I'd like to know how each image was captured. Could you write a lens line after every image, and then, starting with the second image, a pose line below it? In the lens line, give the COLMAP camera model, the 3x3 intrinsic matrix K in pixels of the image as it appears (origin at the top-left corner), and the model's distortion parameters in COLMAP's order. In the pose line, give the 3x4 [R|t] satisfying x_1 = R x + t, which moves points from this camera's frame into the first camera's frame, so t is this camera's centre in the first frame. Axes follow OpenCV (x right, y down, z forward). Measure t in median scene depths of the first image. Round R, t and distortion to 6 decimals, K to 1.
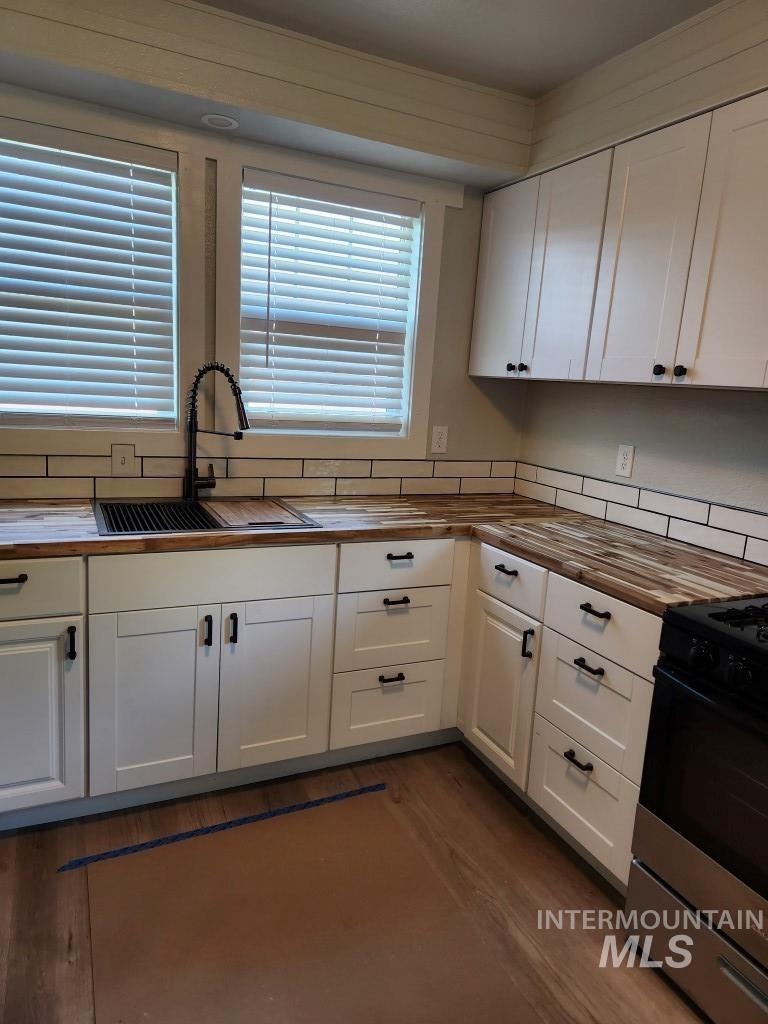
lens RADIAL K [[725.8, 0, 430.7], [0, 725.8, 504.0], [0, 0, 1]] dist [0.049529, -0.004584]
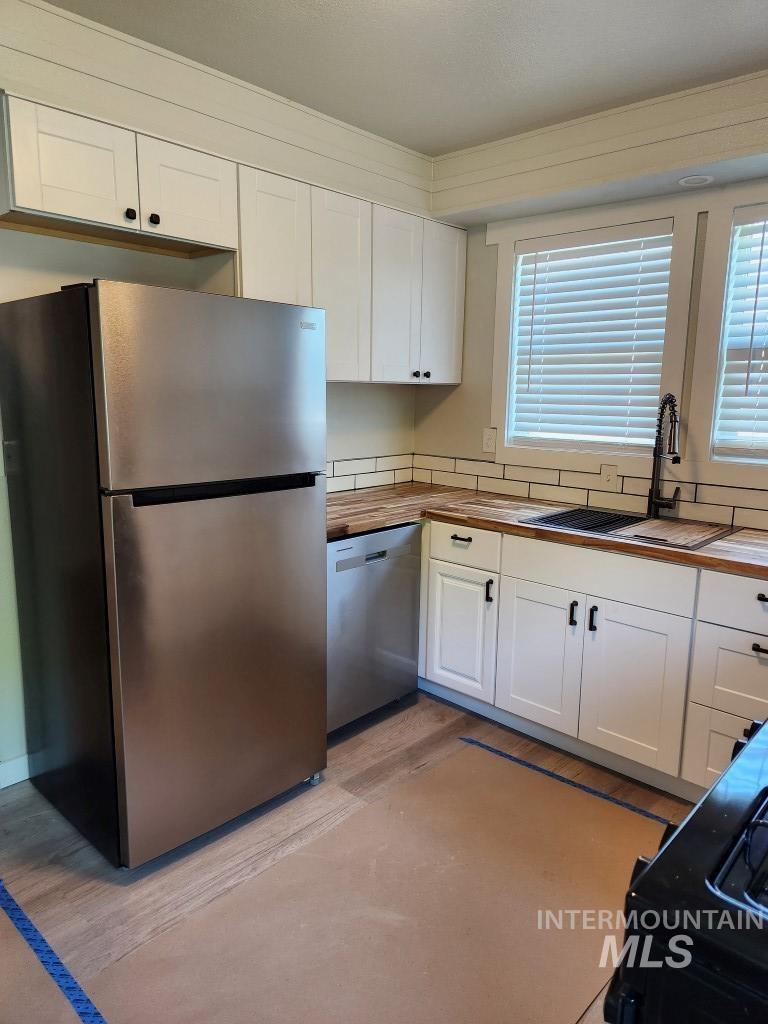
lens RADIAL K [[700.4, 0, 384.0], [0, 700.4, 512.0], [0, 0, 1]] dist [0.081086, -0.068827]
pose [[0.332253, 0.098106, -0.938074, 0.603016], [-0.158862, 0.986188, 0.046870, 0.001871], [0.929715, 0.133452, 0.343249, 0.252119]]
